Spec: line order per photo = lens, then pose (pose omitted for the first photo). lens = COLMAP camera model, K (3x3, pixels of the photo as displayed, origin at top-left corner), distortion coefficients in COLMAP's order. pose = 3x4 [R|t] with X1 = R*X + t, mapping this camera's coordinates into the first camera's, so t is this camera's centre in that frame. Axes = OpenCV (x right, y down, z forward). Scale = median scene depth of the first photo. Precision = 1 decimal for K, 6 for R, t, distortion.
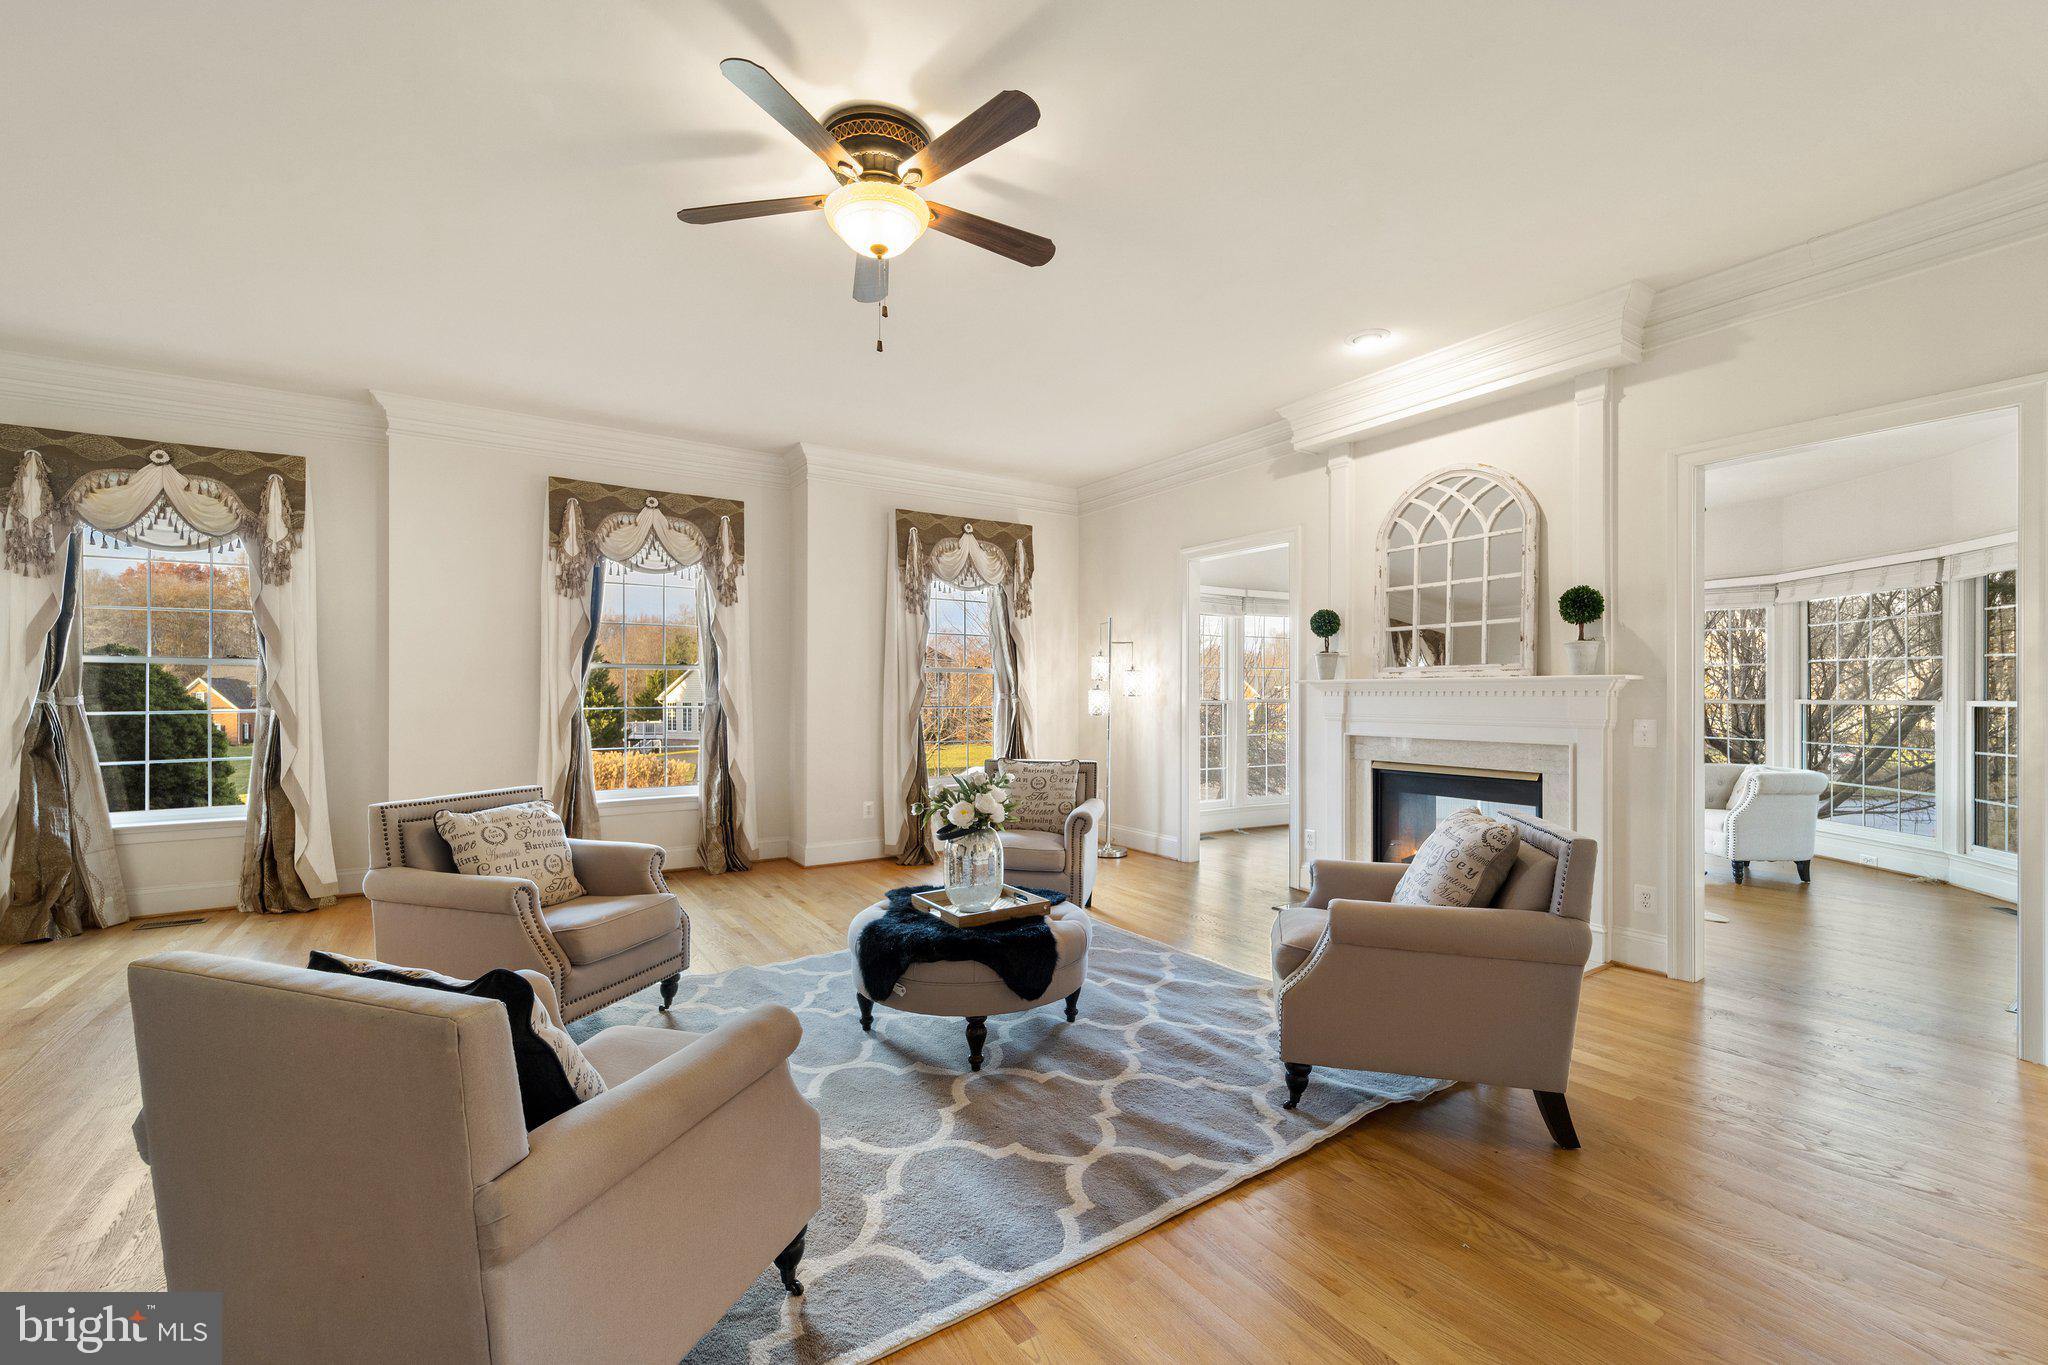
lens RADIAL K [[820.0, 0, 1020.2], [0, 820.0, 694.9], [0, 0, 1]] dist [0.000764, -0.000377]
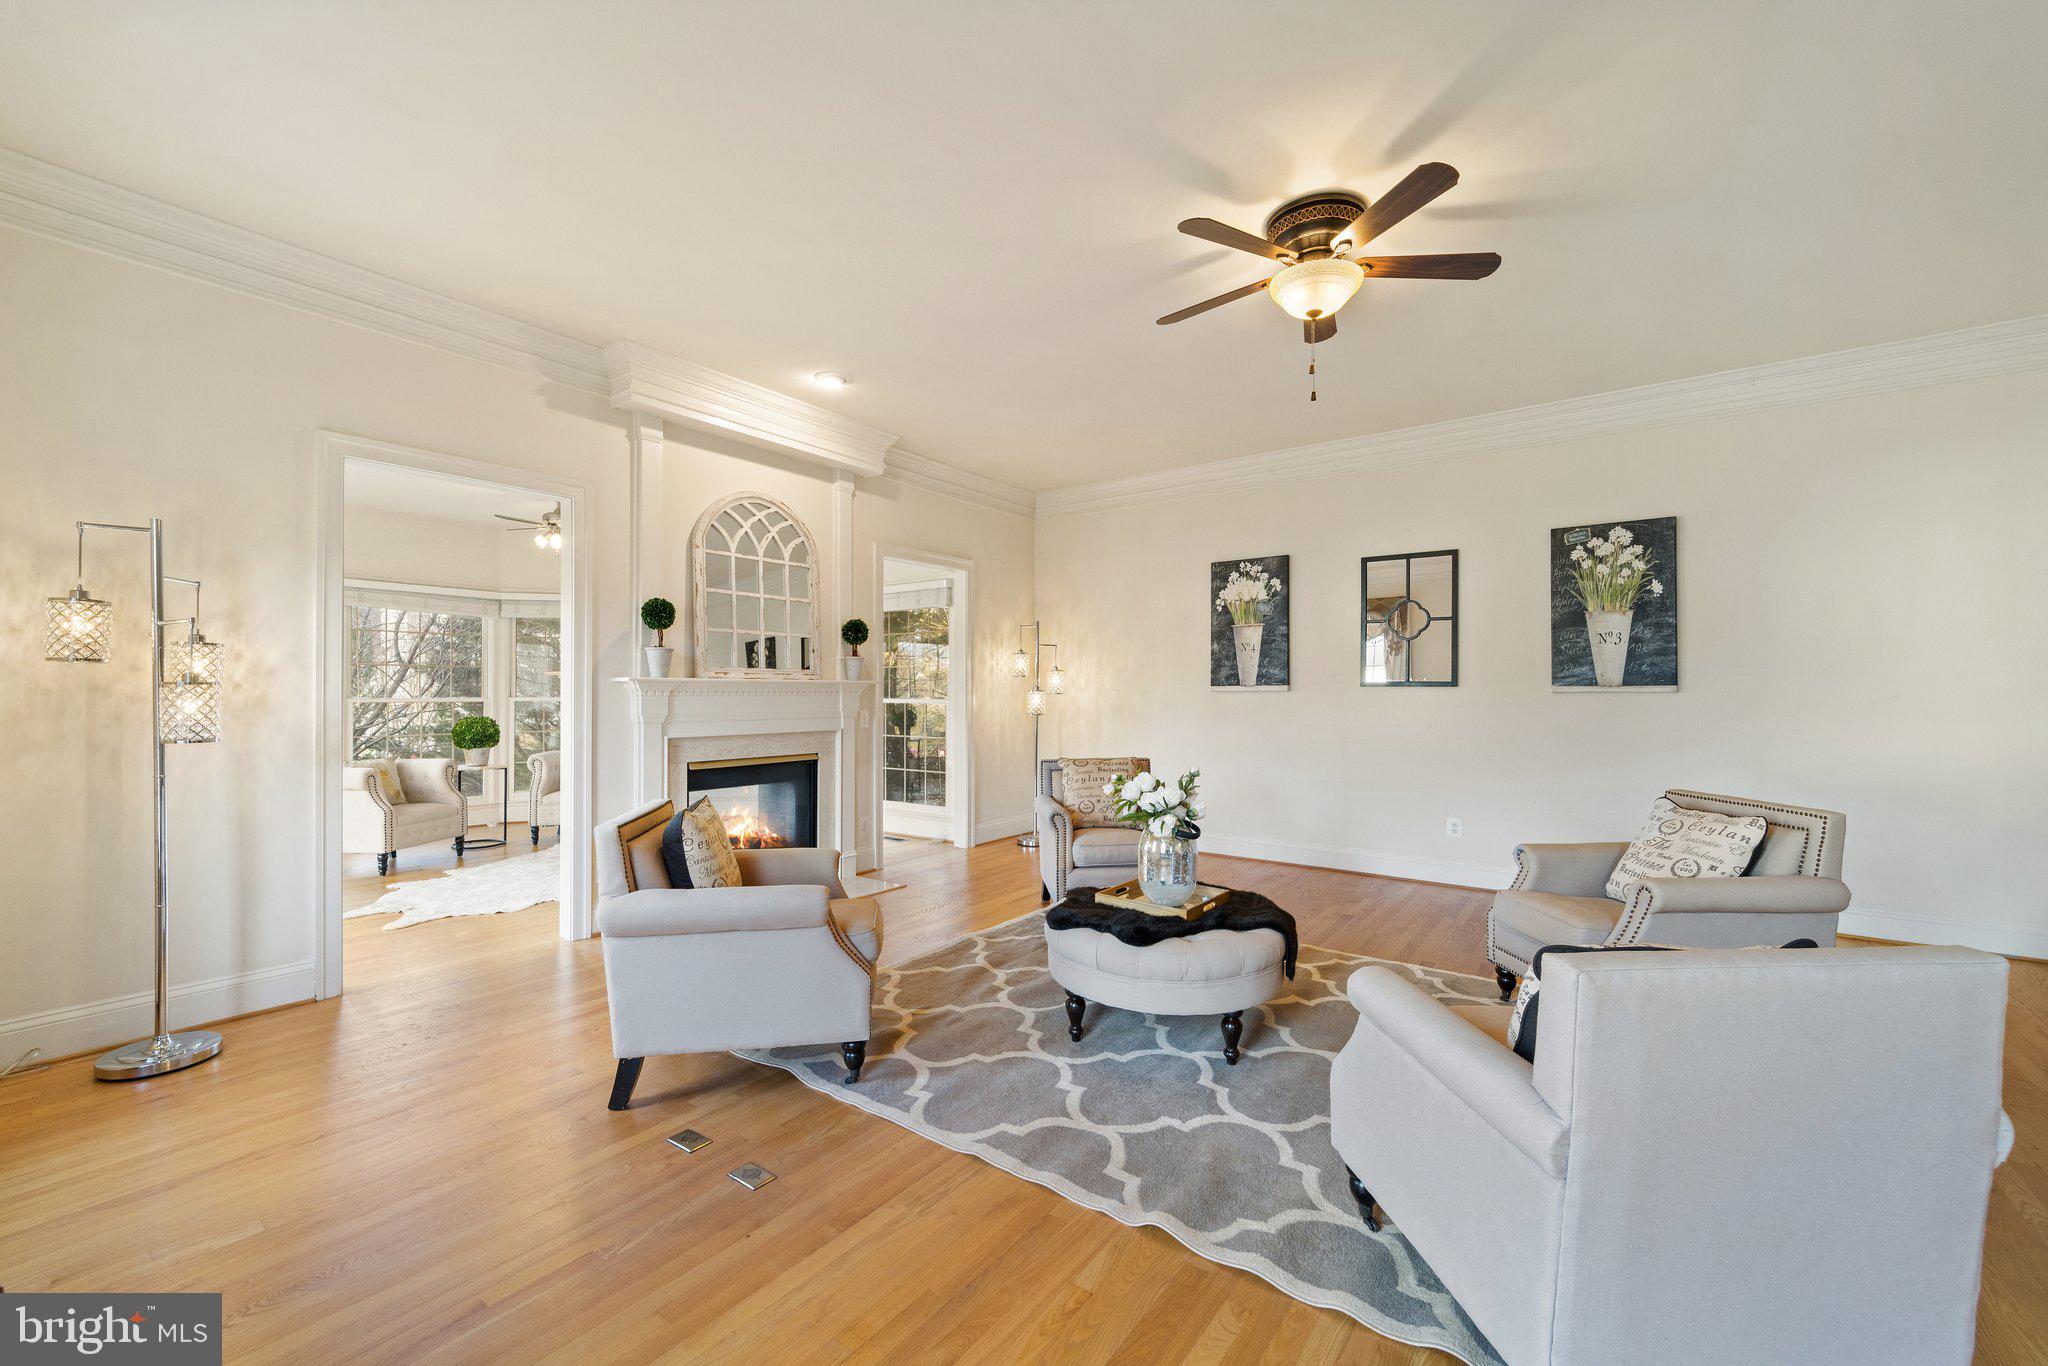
lens RADIAL K [[820.0, 0, 1010.7], [0, 820.0, 680.8], [0, 0, 1]] dist [0.000764, -0.000377]
pose [[-0.325535, 0.015060, 0.945410, -0.745331], [0.001241, 0.999879, -0.015501, -0.000197], [-0.945529, -0.003873, -0.325514, 1.172775]]
